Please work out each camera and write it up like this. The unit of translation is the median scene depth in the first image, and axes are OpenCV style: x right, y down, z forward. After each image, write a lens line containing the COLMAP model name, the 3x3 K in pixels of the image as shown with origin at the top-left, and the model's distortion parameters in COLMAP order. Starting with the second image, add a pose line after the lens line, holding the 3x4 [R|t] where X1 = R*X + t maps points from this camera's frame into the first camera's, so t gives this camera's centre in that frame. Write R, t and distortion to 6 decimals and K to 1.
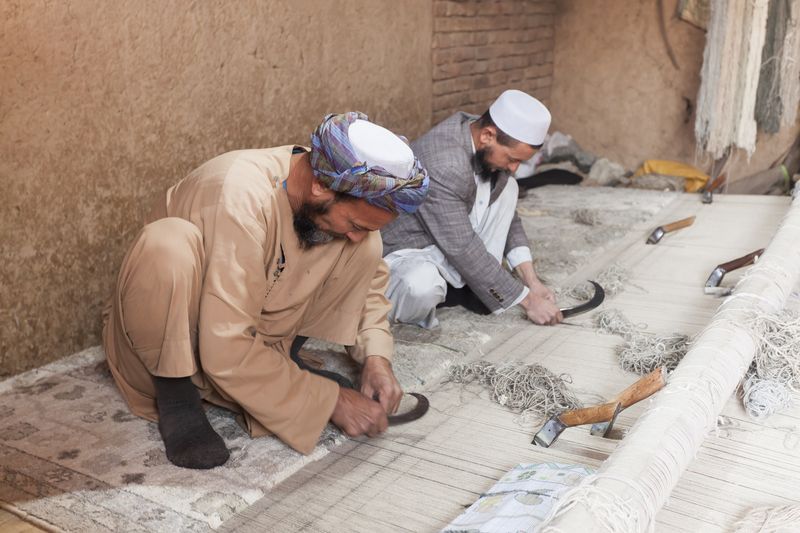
lens RADIAL K [[863.3, 0, 400.0], [0, 863.3, 266.5], [0, 0, 1]] dist [-0.015205, -0.107778]
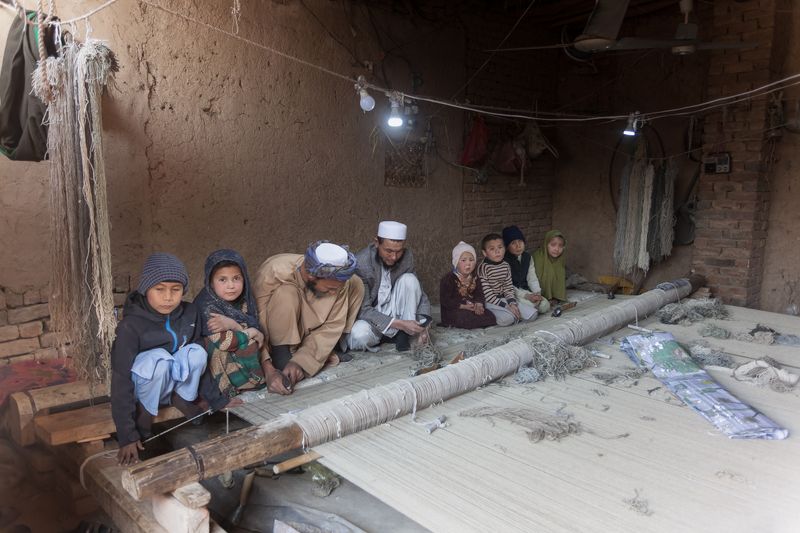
lens RADIAL K [[580.0, 0, 400.0], [0, 580.0, 266.5], [0, 0, 1]] dist [0.008161, 0.000851]
pose [[0.978654, 0.029296, -0.203414, 0.246793], [-0.058082, 0.988864, -0.137023, 0.063302], [0.197135, 0.145913, 0.969457, -0.298805]]
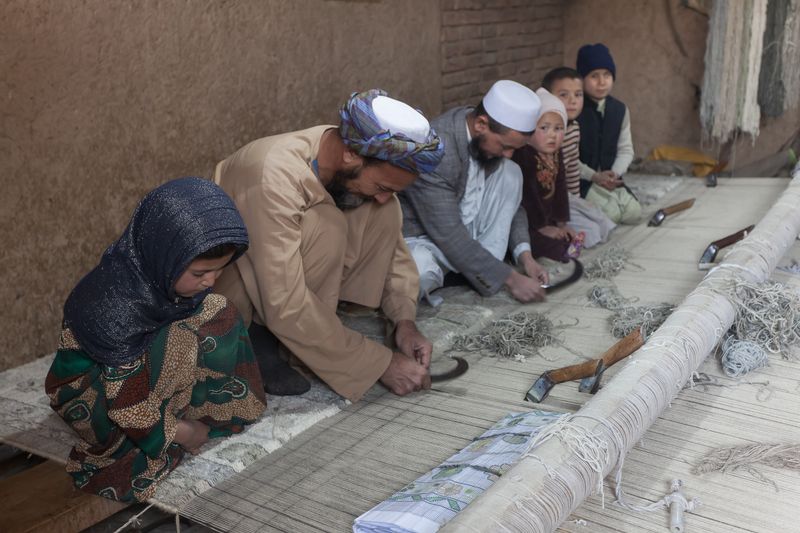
lens RADIAL K [[880.0, 0, 400.0], [0, 880.0, 266.5], [0, 0, 1]] dist [-0.009529, -0.123099]
pose [[0.999504, -0.019348, -0.024840, 0.015029], [0.019391, 0.999811, 0.001488, 0.018055], [0.024807, -0.001969, 0.999690, -0.072954]]
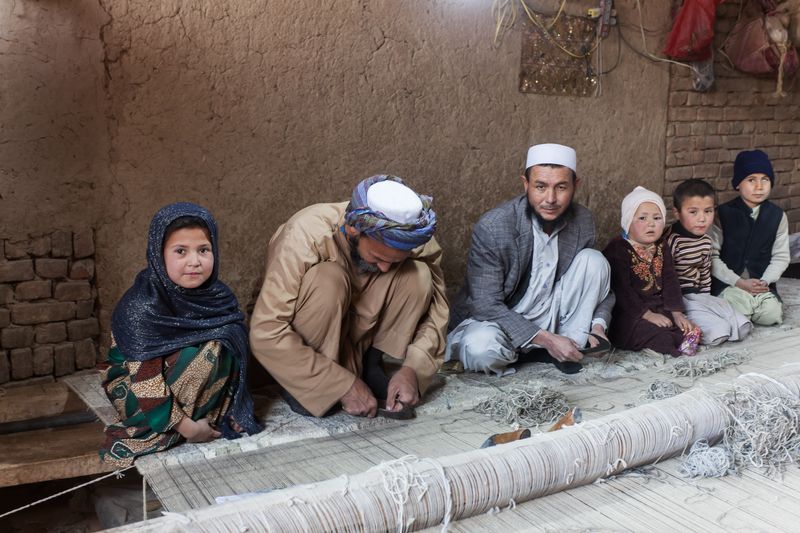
lens RADIAL K [[880.0, 0, 400.0], [0, 880.0, 266.5], [0, 0, 1]] dist [-0.009529, -0.123099]
pose [[0.902293, 0.091131, -0.421382, 0.320429], [-0.128976, 0.989699, -0.062133, 0.016415], [0.411379, 0.110411, 0.904752, -0.117936]]
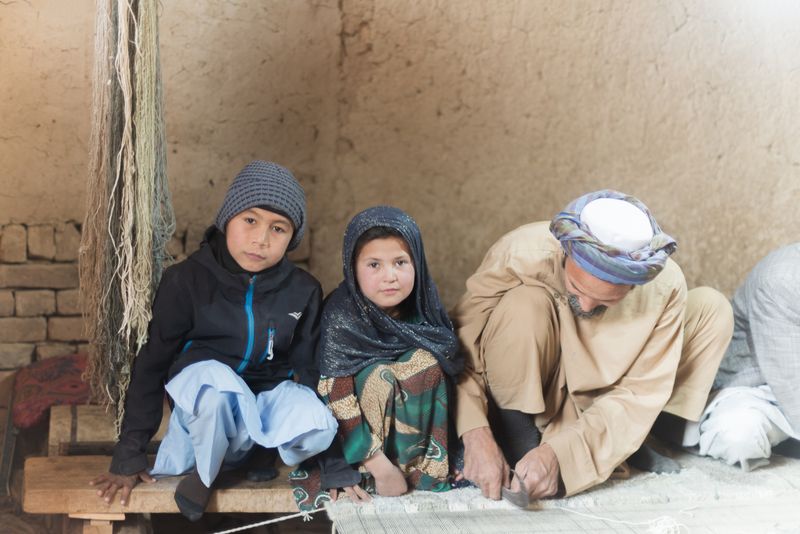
lens RADIAL K [[1123.2, 0, 400.0], [0, 1123.2, 267.0], [0, 0, 1]] dist [0.136495, -0.121998]
pose [[0.751667, 0.157170, -0.640542, 0.357395], [-0.237441, 0.970558, -0.040487, 0.016347], [0.615320, 0.182524, 0.766855, -0.145478]]
